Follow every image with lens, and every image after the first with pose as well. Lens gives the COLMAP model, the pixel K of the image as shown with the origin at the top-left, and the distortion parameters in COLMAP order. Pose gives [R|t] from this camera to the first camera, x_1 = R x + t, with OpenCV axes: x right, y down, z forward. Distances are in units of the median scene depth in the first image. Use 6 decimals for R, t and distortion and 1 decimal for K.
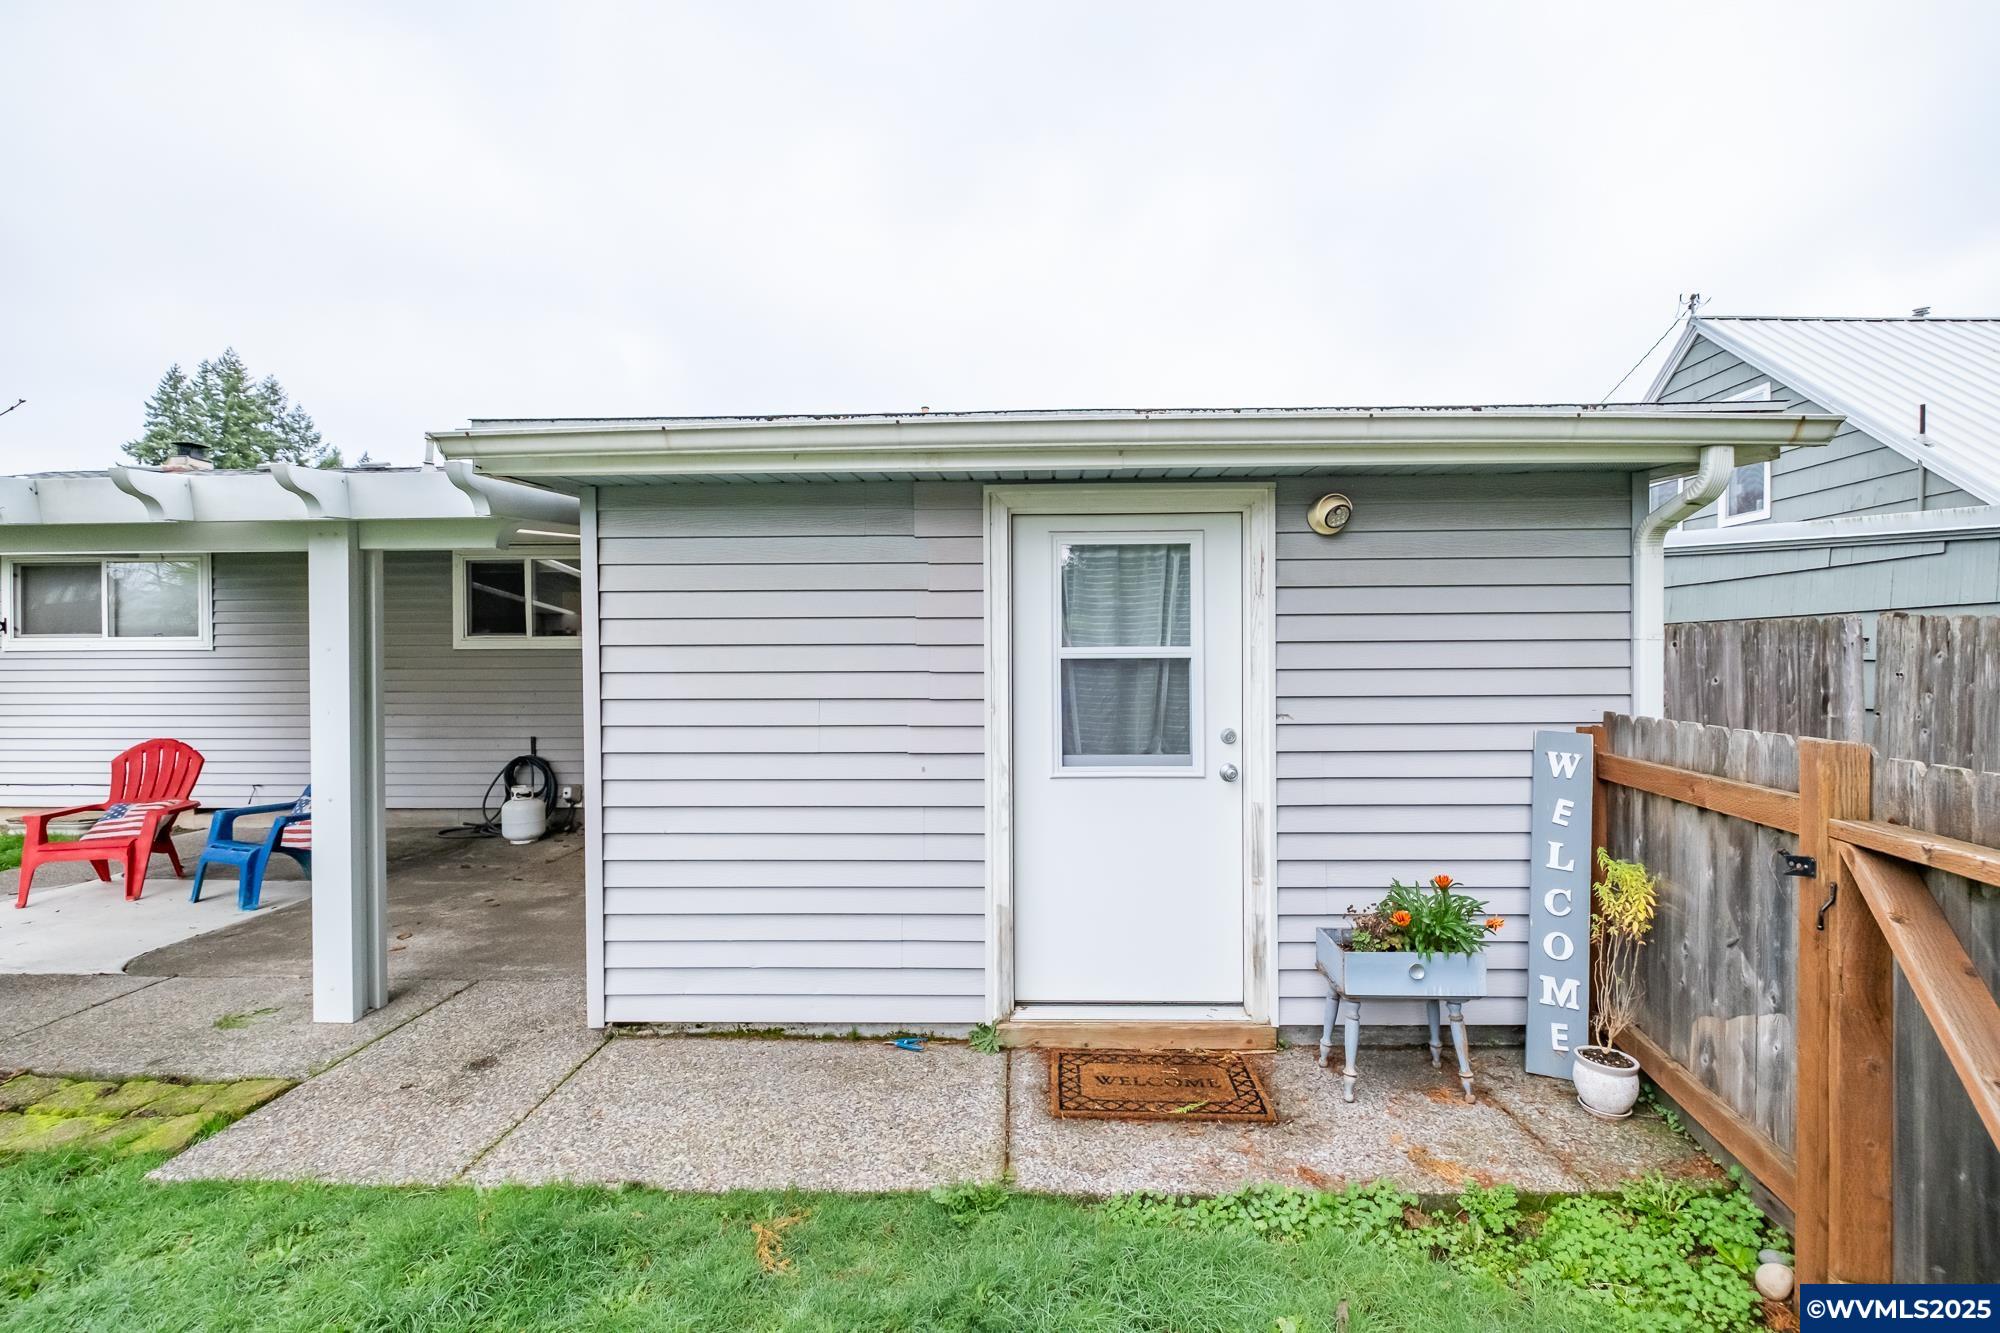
lens RADIAL K [[871.7, 0, 1000.0], [0, 871.7, 666.5], [0, 0, 1]] dist [0.000204, -0.017175]
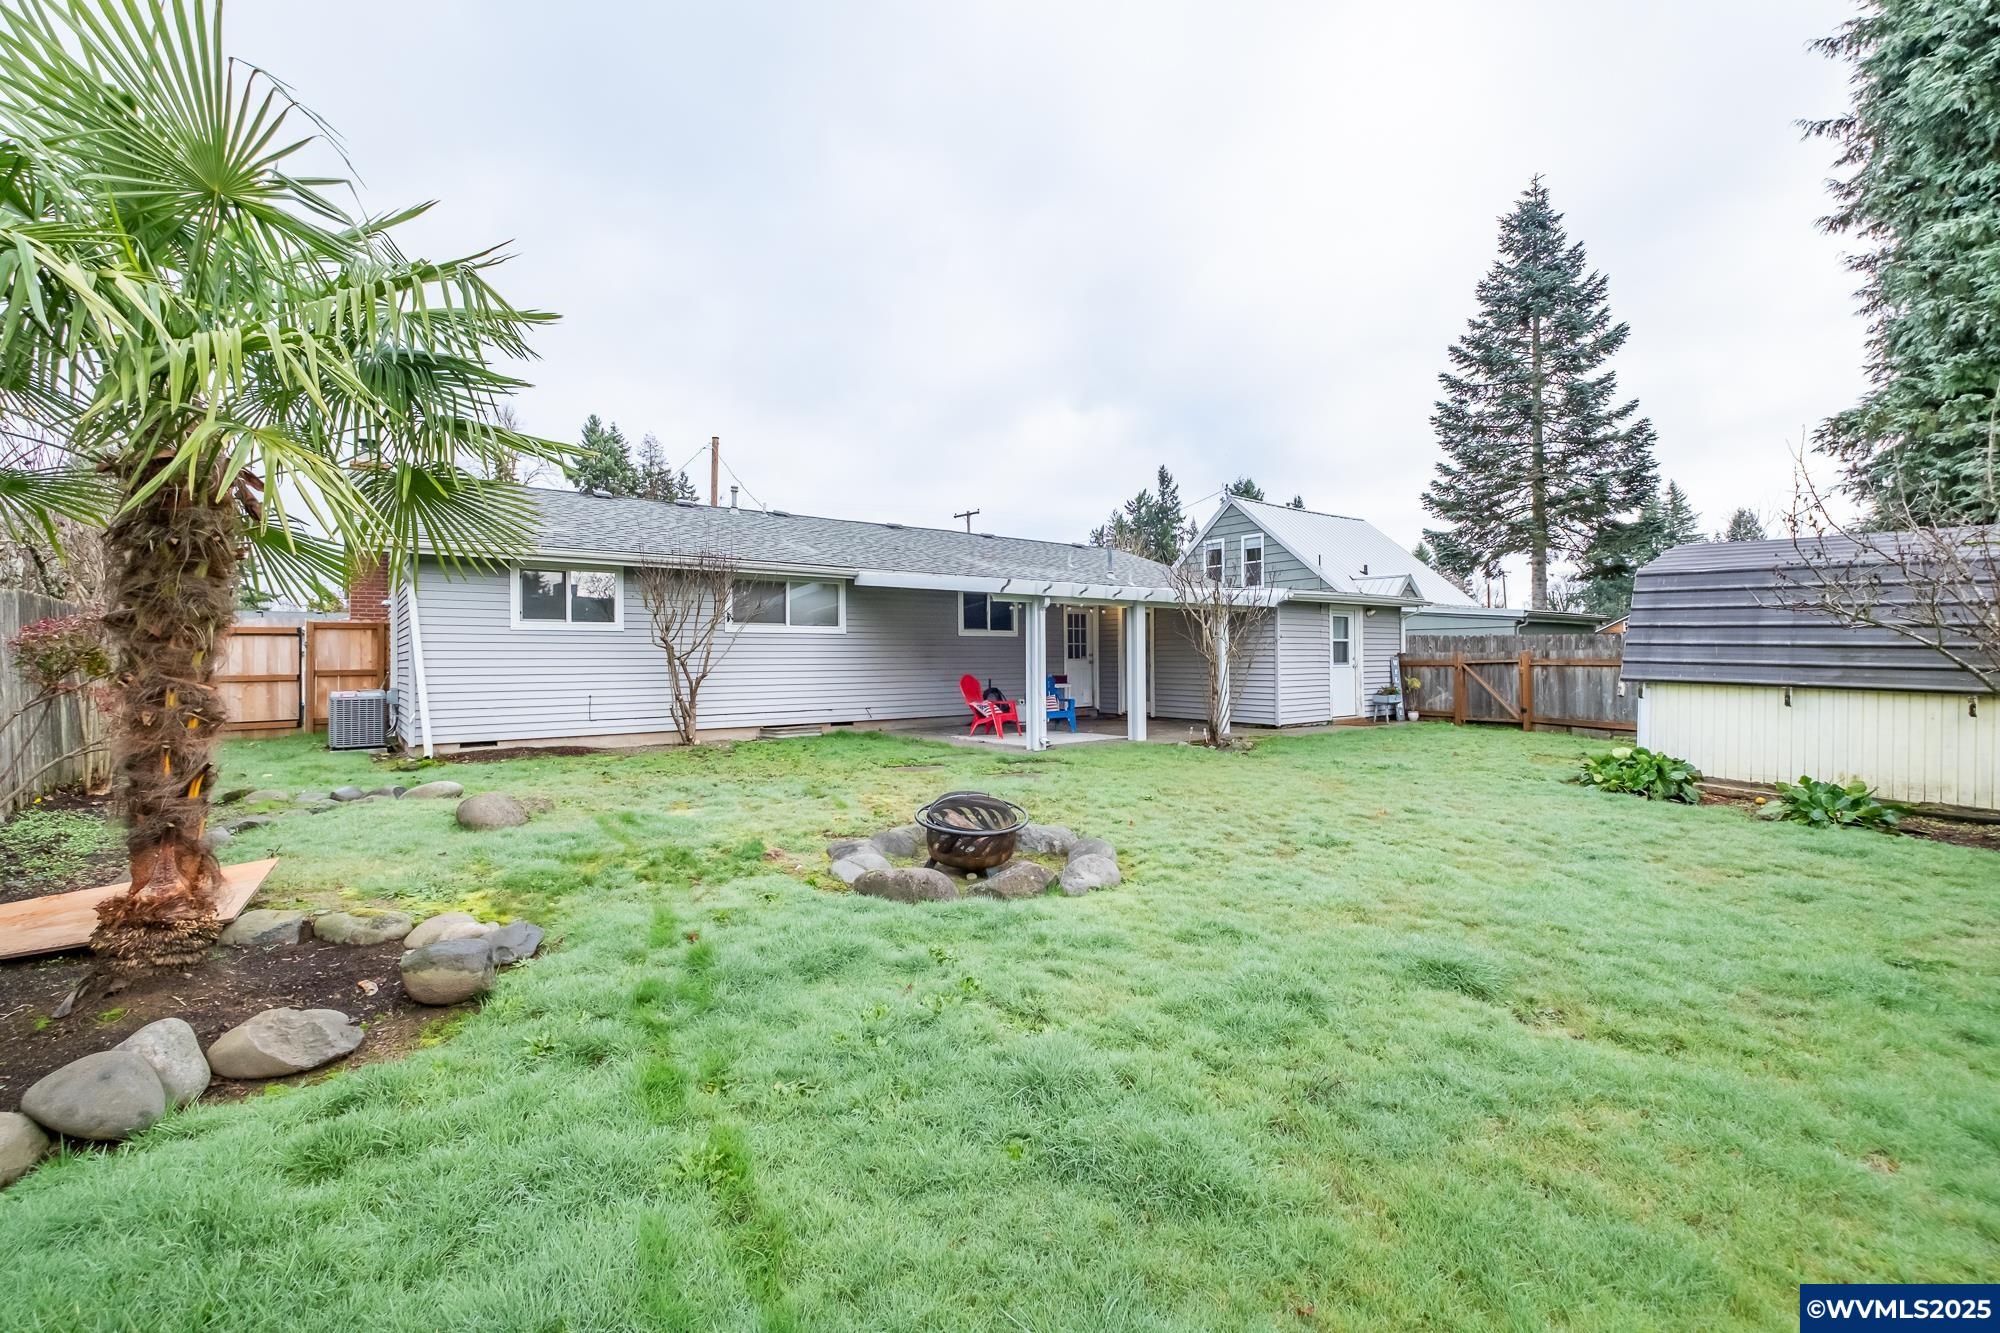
lens RADIAL K [[874.5, 0, 1017.5], [0, 874.5, 662.8], [0, 0, 1]] dist [0.003602, -0.007538]
pose [[0.759861, -0.003883, 0.650073, -1.839678], [0.002218, 0.999992, 0.003381, 0.036074], [-0.650081, -0.001127, 0.759864, -0.623896]]
